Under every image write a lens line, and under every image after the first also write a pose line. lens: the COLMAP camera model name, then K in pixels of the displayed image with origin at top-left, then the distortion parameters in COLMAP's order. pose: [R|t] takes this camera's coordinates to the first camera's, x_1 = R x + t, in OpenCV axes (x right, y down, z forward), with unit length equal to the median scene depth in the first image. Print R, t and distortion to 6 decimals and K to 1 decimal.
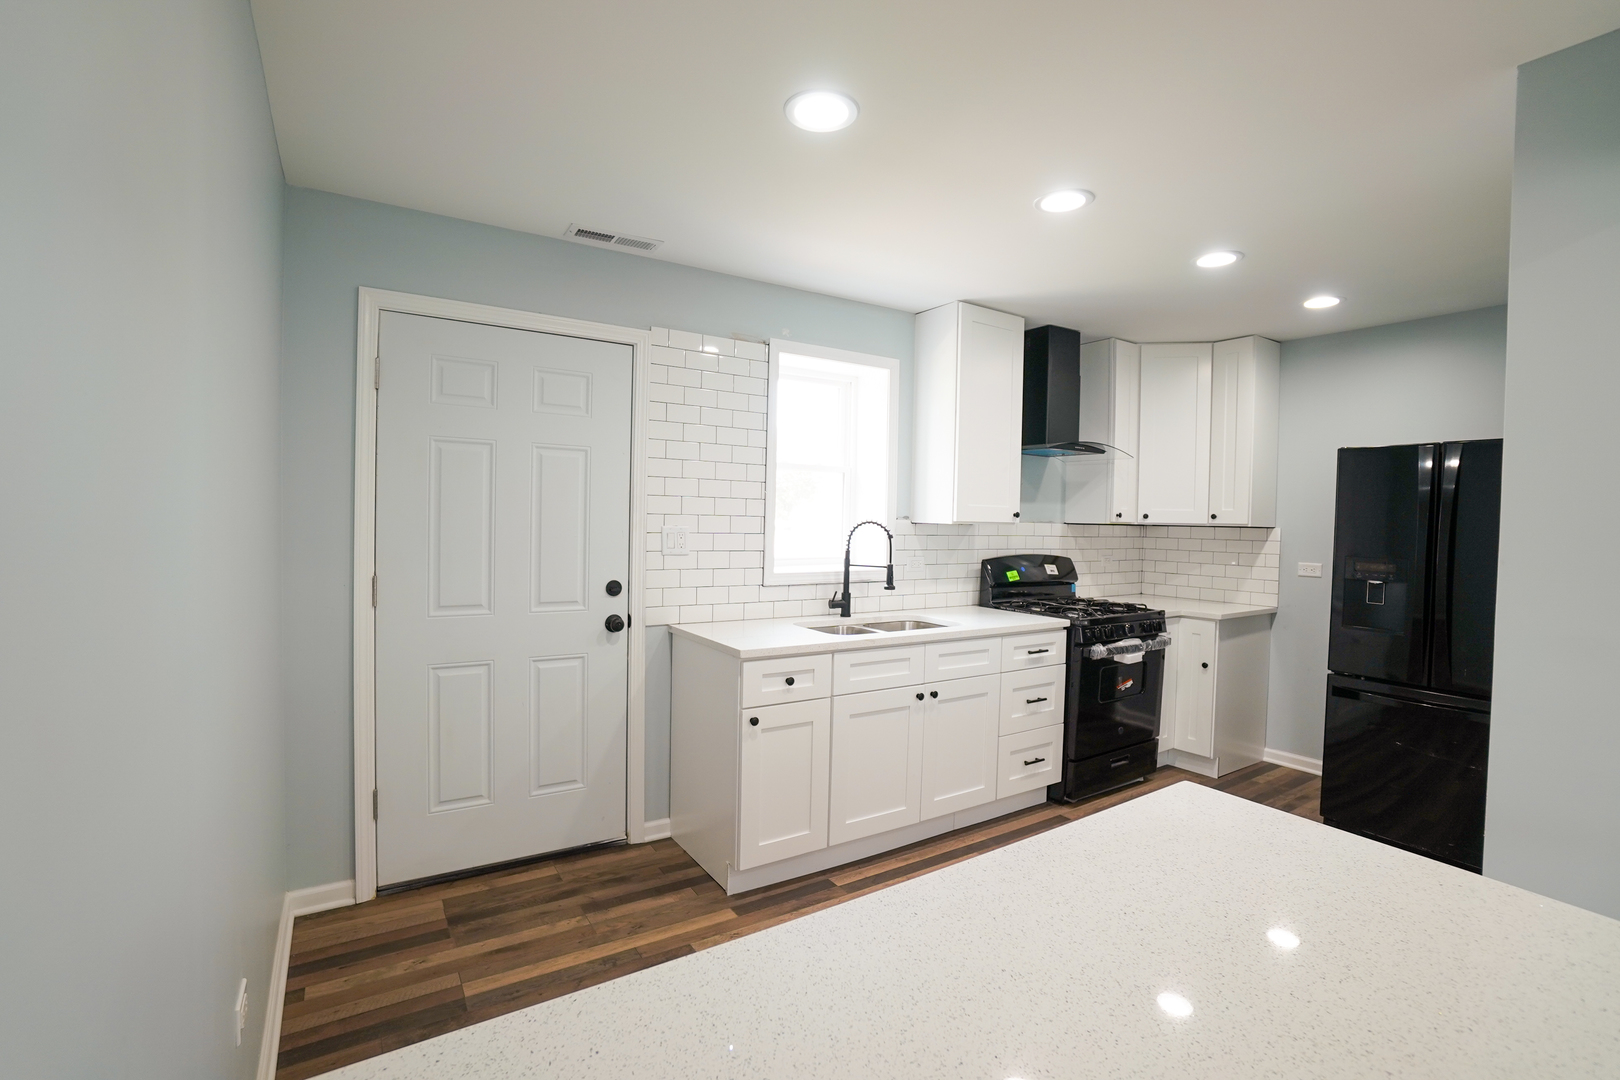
lens RADIAL K [[719.5, 0, 797.7], [0, 719.5, 538.3], [0, 0, 1]] dist [-0.062444, 0.023065]
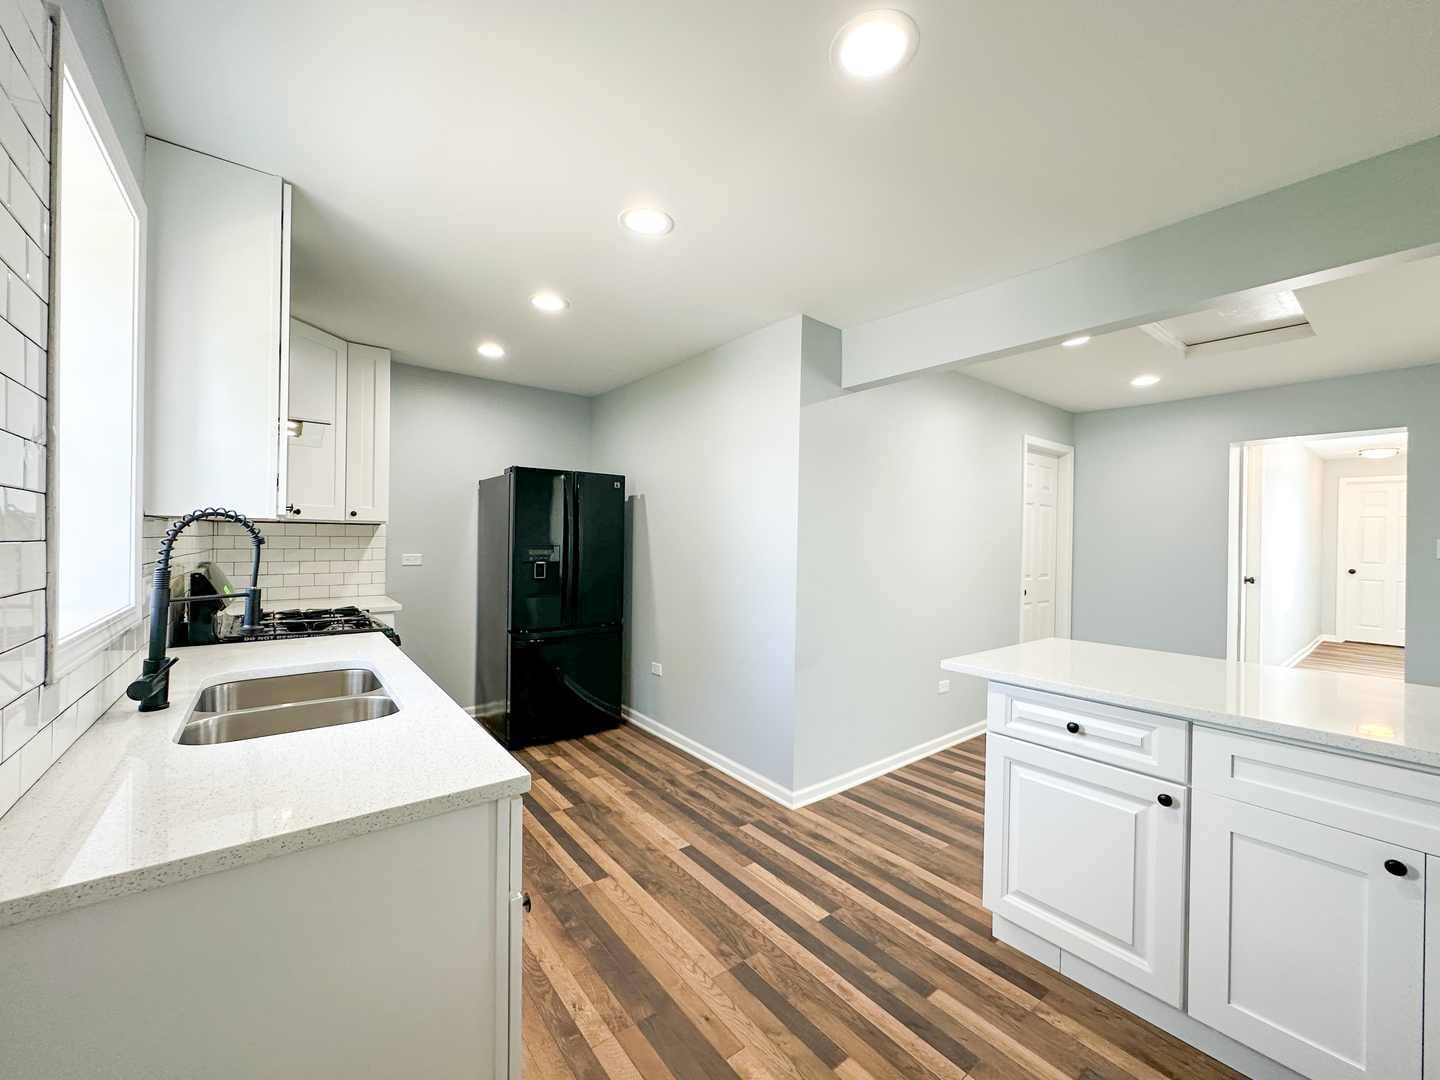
lens RADIAL K [[574.6, 0, 720.7], [0, 574.6, 539.2], [0, 0, 1]] dist [-0.003513, 0.001013]
pose [[-0.095411, -0.024142, 0.995145, -0.373519], [0.010446, 0.999627, 0.025252, -0.012004], [-0.995383, 0.012805, -0.095123, 0.703739]]
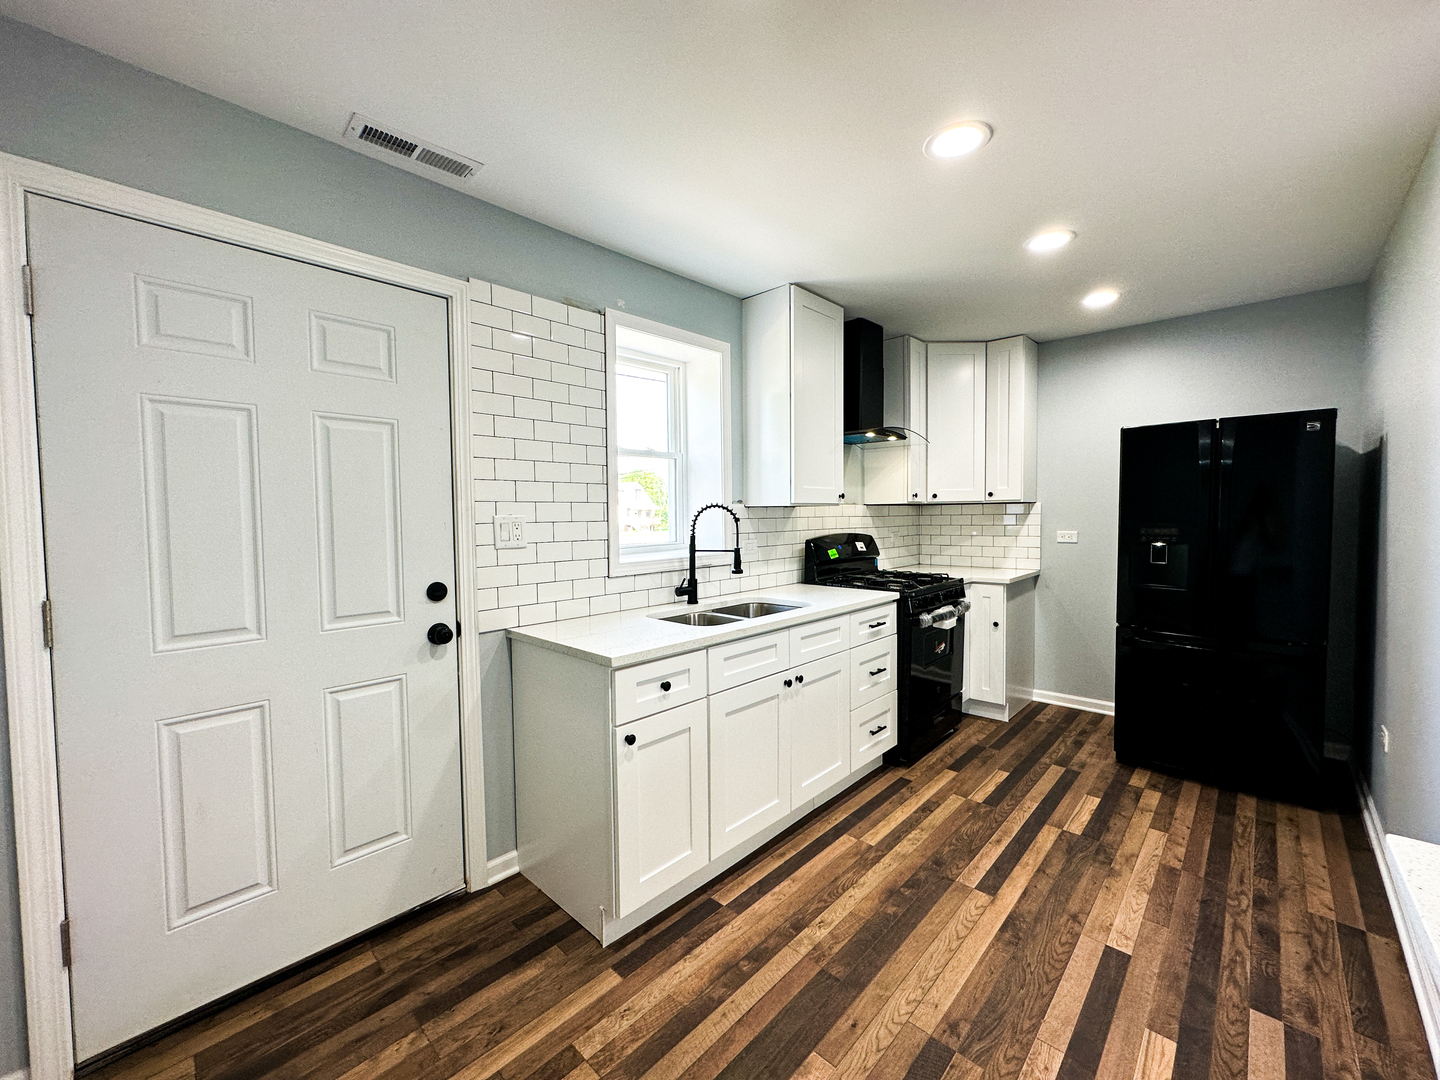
lens RADIAL K [[574.6, 0, 720.7], [0, 574.6, 539.2], [0, 0, 1]] dist [-0.003513, 0.001013]
pose [[0.969226, -0.042830, 0.242418, -0.088329], [0.038608, 0.999009, 0.022143, 0.006157], [-0.243126, -0.012102, 0.969919, 0.250955]]
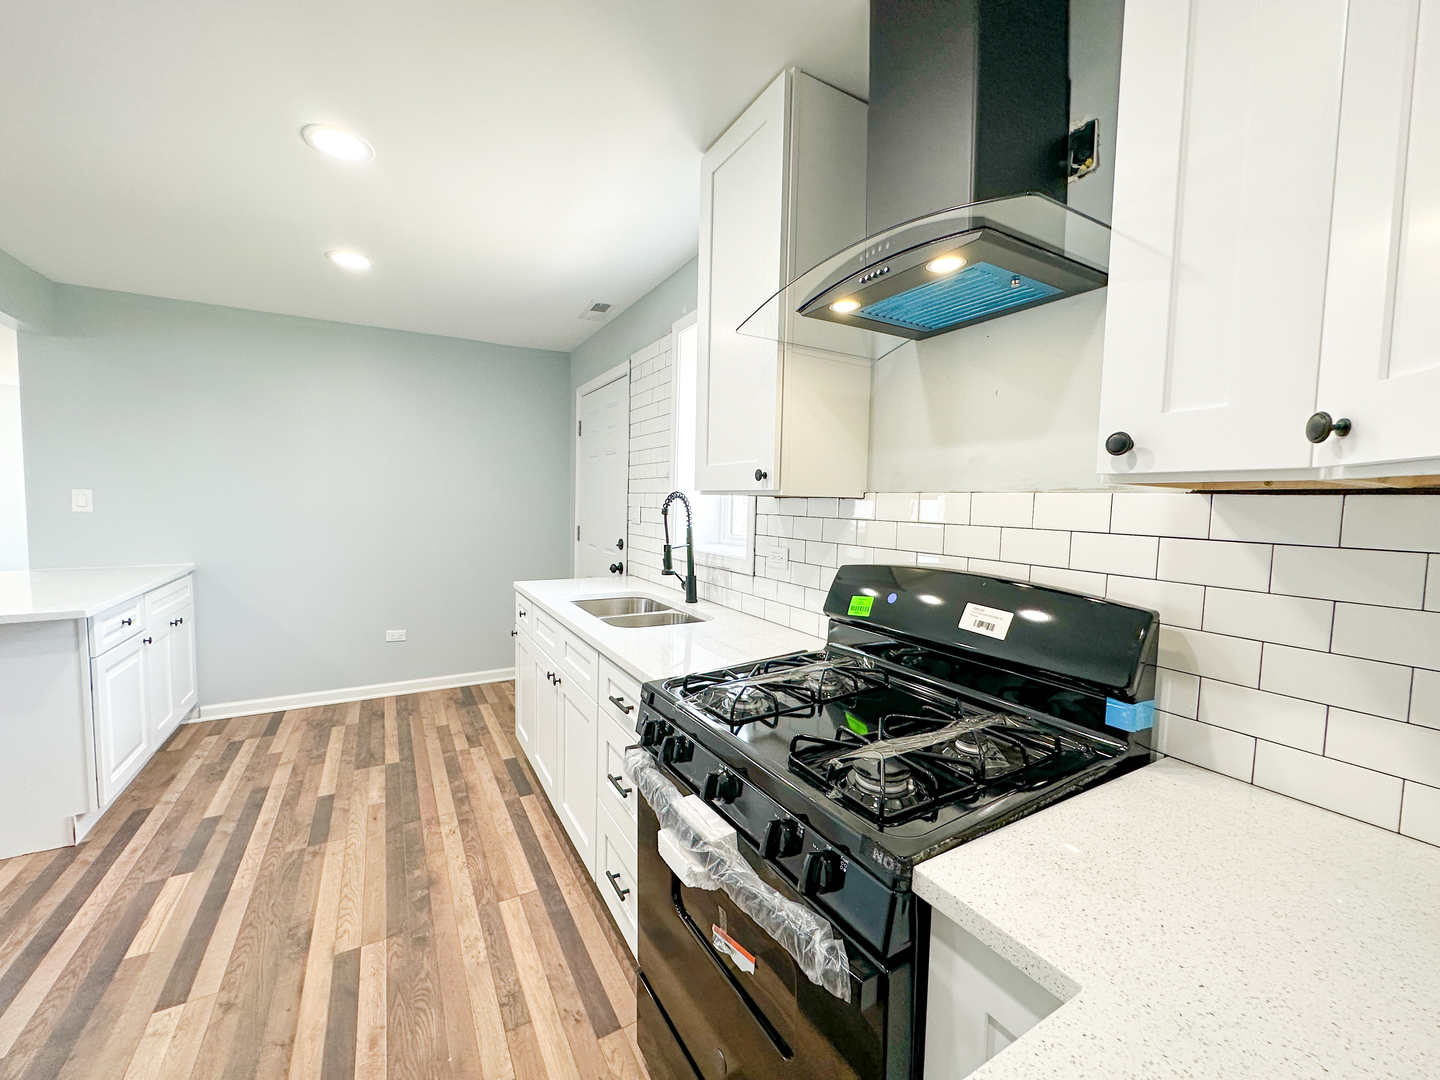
lens RADIAL K [[574.6, 0, 720.7], [0, 574.6, 539.2], [0, 0, 1]] dist [-0.003513, 0.001013]
pose [[-0.035306, 0.045087, -0.998359, 0.831366], [-0.048924, 0.997706, 0.046788, -0.005548], [0.998178, 0.050495, -0.033019, 1.131703]]
